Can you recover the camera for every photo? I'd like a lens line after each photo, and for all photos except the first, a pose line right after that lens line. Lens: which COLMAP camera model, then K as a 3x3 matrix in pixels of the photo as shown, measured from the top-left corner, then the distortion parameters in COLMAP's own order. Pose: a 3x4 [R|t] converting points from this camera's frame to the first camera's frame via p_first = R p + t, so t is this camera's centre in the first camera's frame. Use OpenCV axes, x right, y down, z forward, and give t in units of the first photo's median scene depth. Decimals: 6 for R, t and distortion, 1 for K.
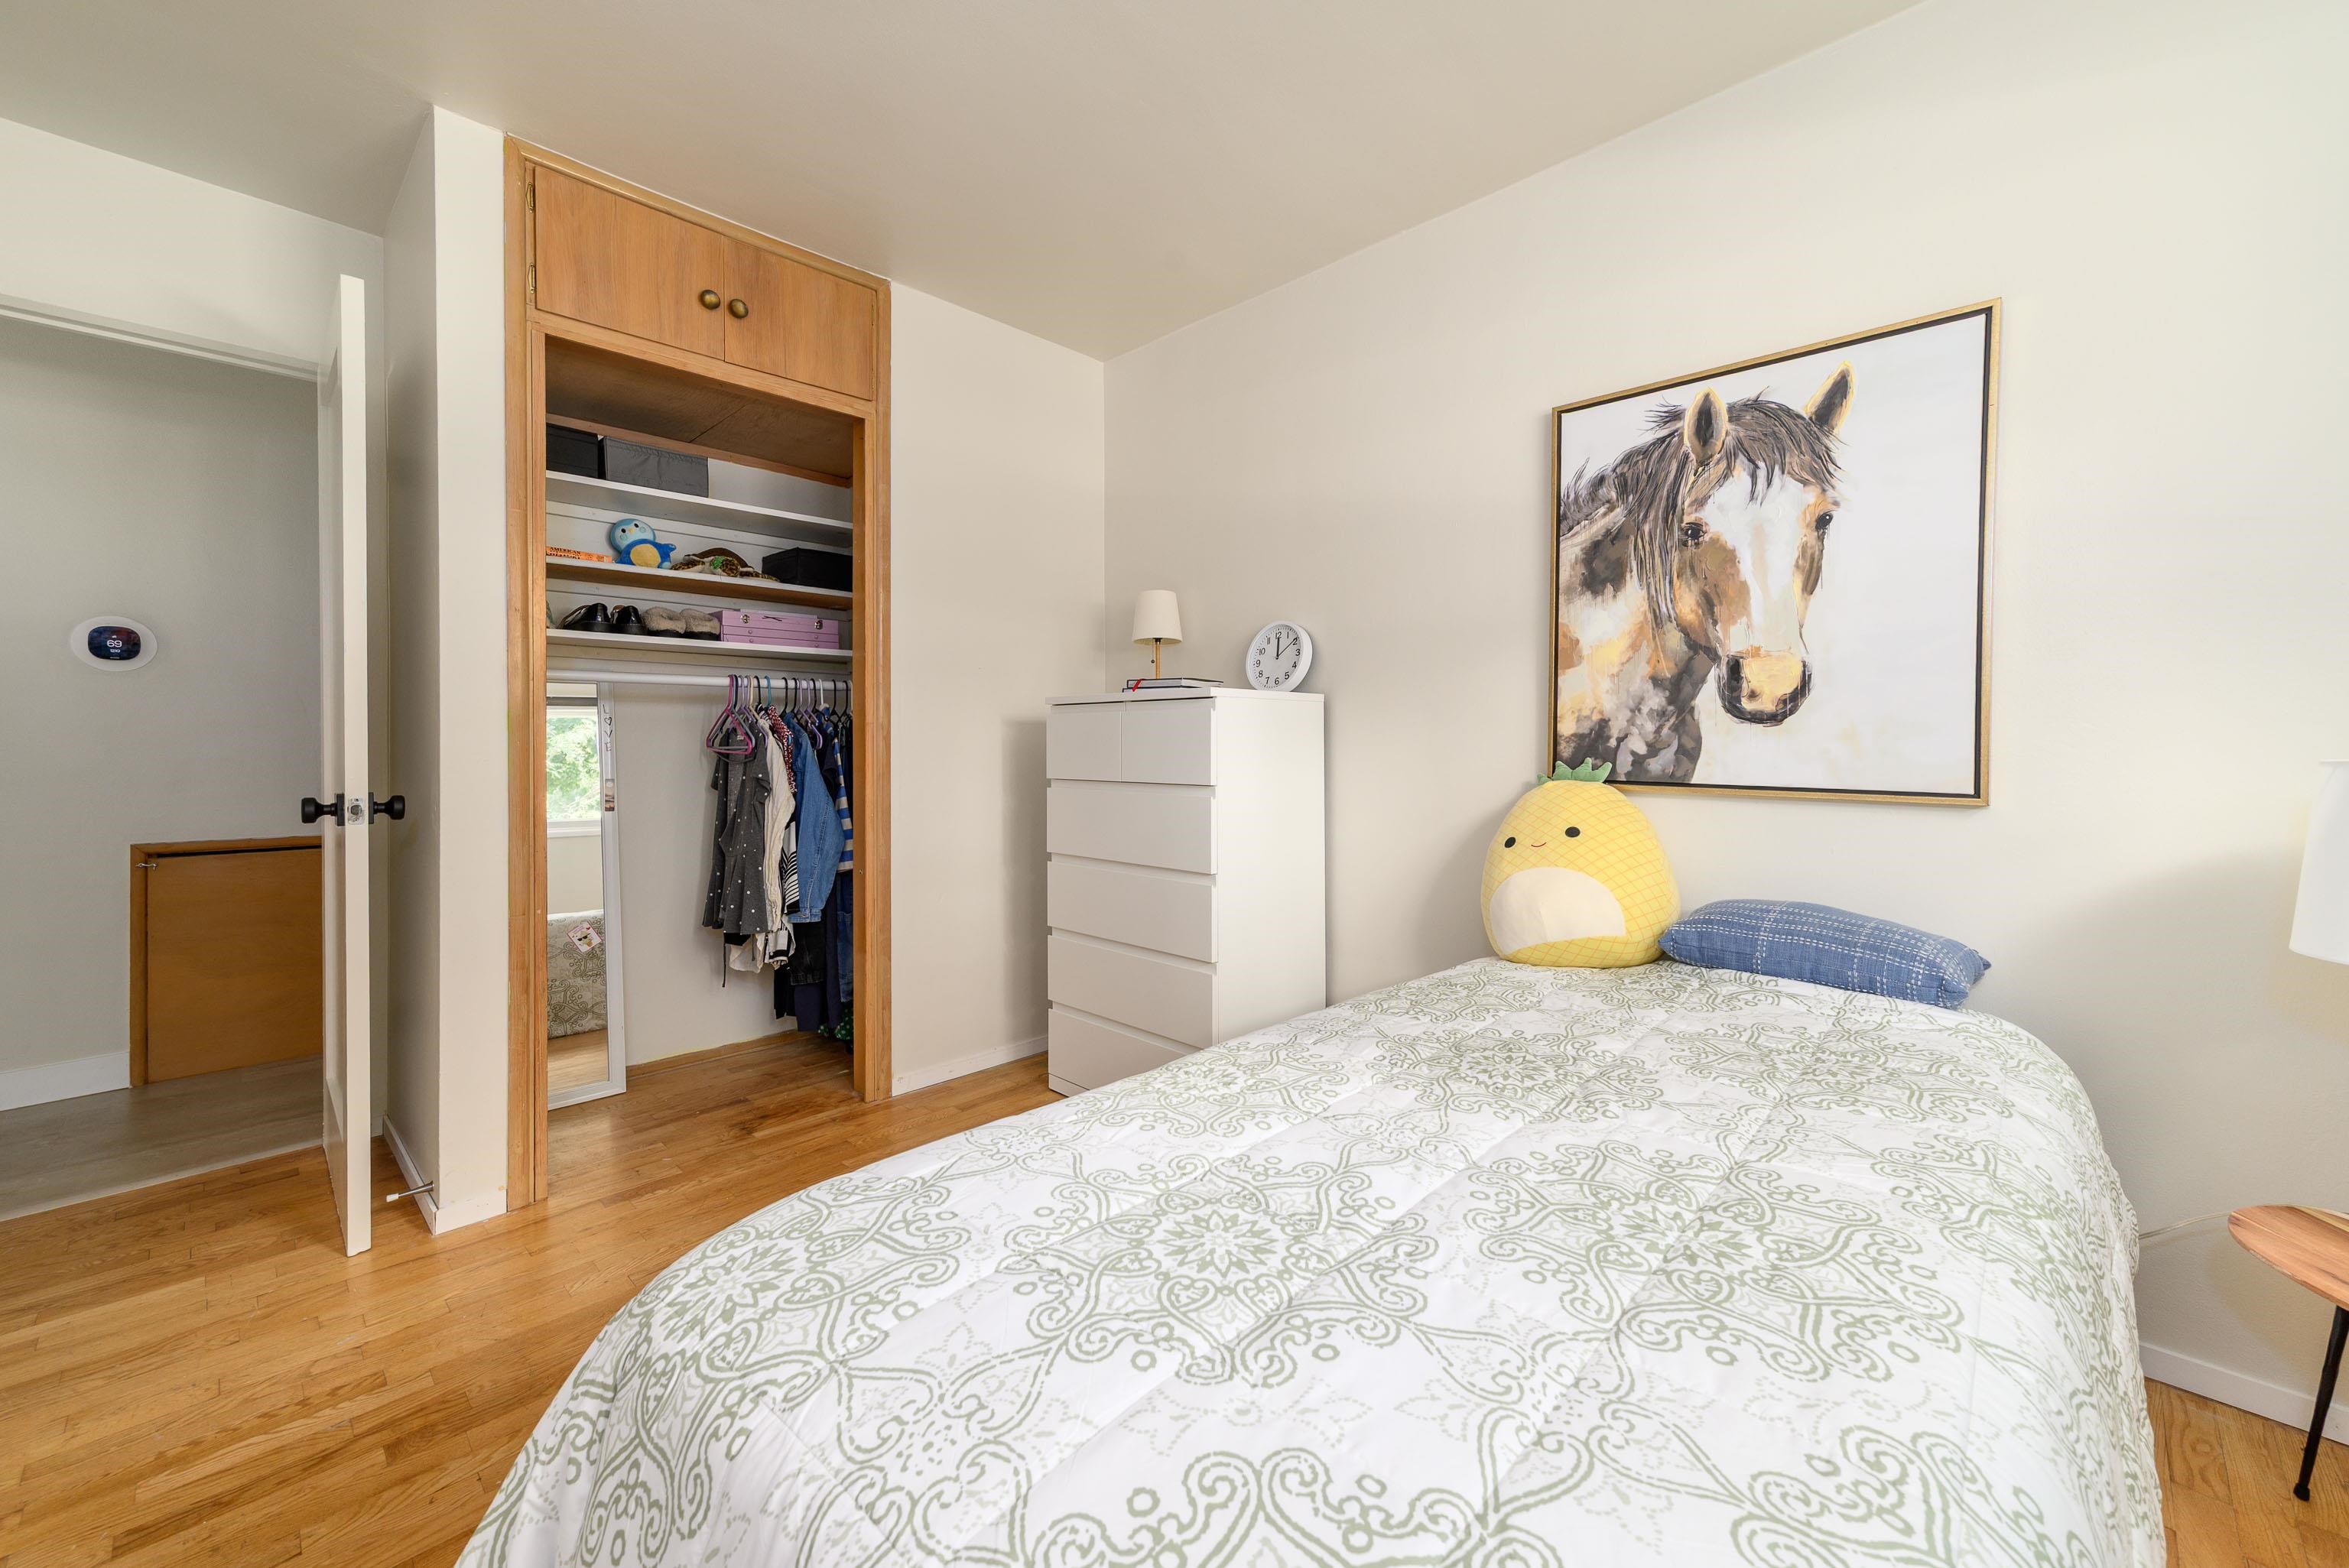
lens RADIAL K [[921.1, 0, 1205.4], [0, 921.1, 751.8], [0, 0, 1]] dist [-0.002135, -0.000023]
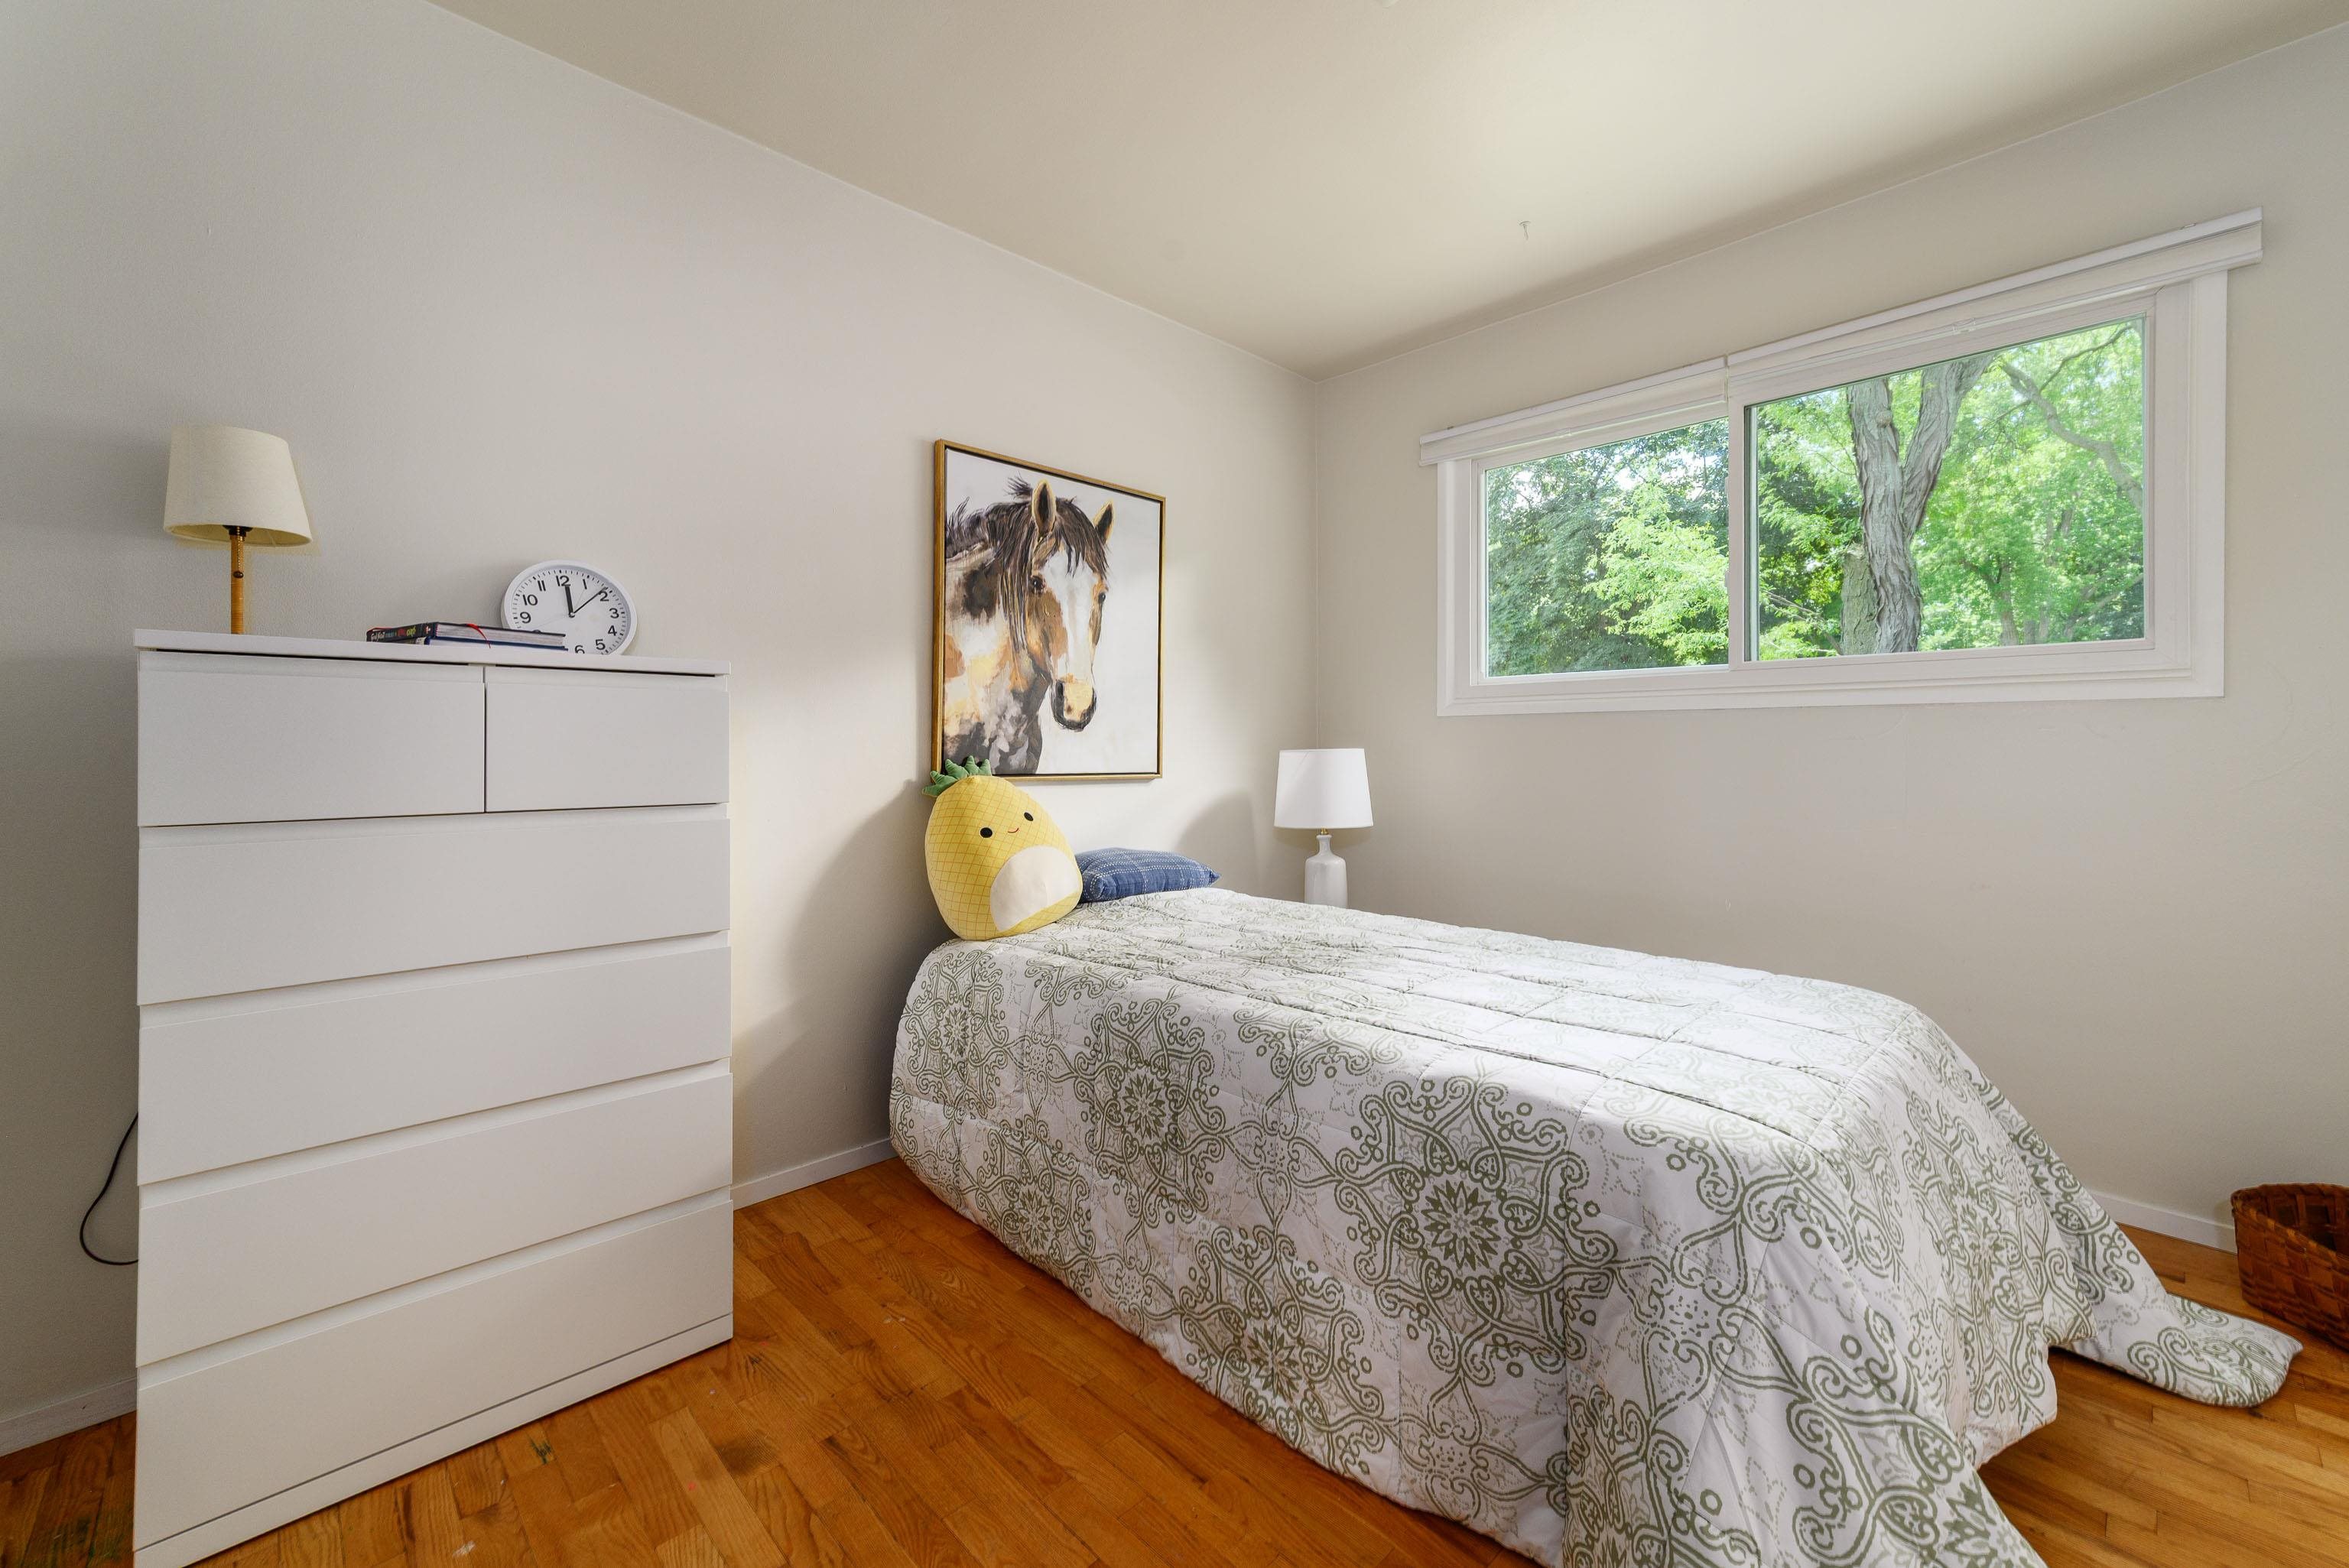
lens RADIAL K [[921.1, 0, 1207.6], [0, 921.1, 742.8], [0, 0, 1]] dist [-0.002135, -0.000023]
pose [[0.040123, 0.001113, 0.999194, -0.772985], [0.009774, 0.999951, -0.001506, -0.005570], [-0.999147, 0.009827, 0.040111, 0.693911]]
